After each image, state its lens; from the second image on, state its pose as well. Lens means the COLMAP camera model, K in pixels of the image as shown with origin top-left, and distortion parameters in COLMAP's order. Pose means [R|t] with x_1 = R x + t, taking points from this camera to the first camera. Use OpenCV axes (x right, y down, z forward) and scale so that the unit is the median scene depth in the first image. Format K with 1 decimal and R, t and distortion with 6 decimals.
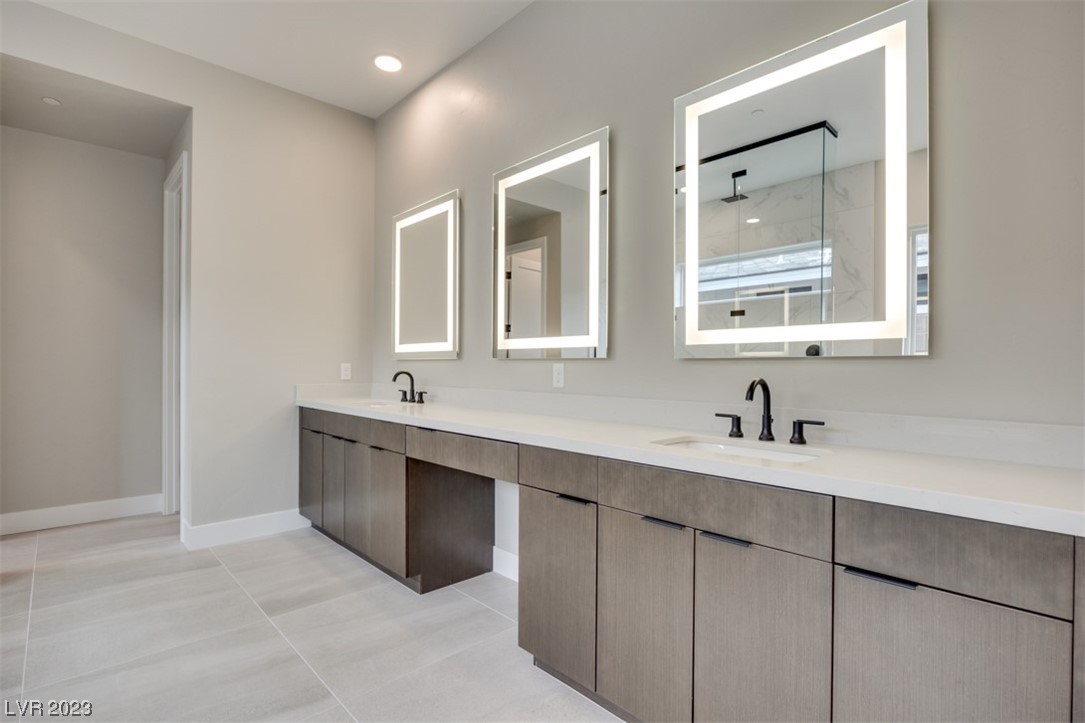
lens RADIAL K [[507.9, 0, 543.9], [0, 507.9, 358.0], [0, 0, 1]] dist [-0.030431, -0.000144]
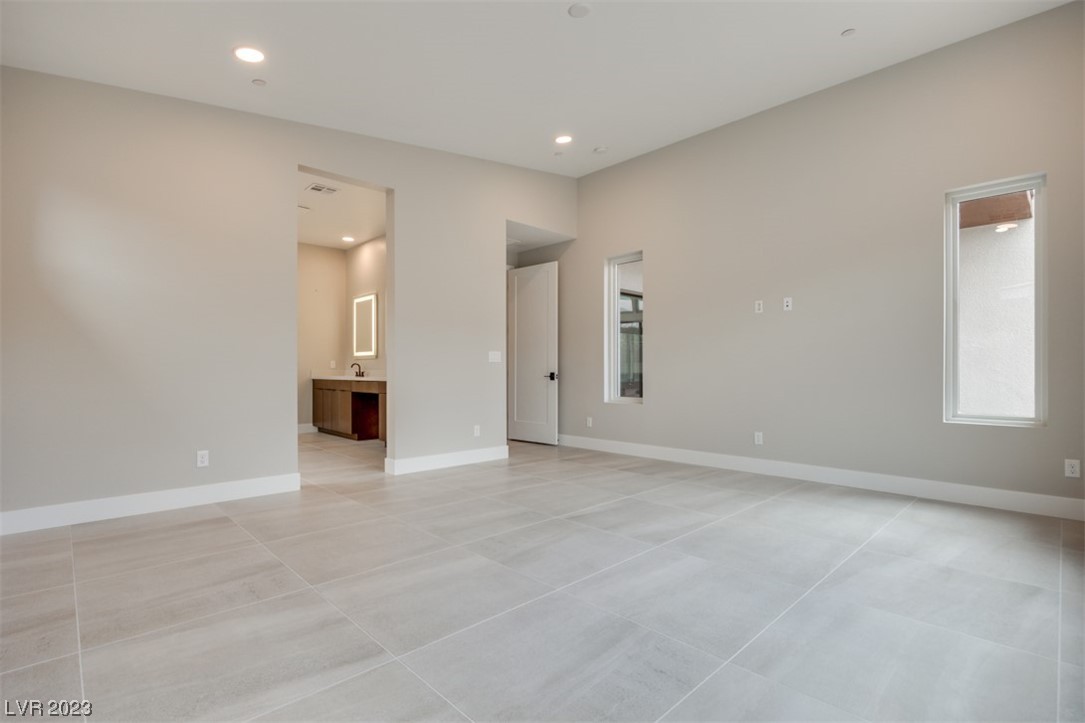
lens RADIAL K [[507.9, 0, 541.9], [0, 507.9, 368.0], [0, 0, 1]] dist [-0.030431, -0.000144]
pose [[0.999980, -0.001261, -0.006170, 0.628095], [0.001286, 0.999991, 0.004017, 0.038826], [0.006164, -0.004024, 0.999973, -1.414302]]
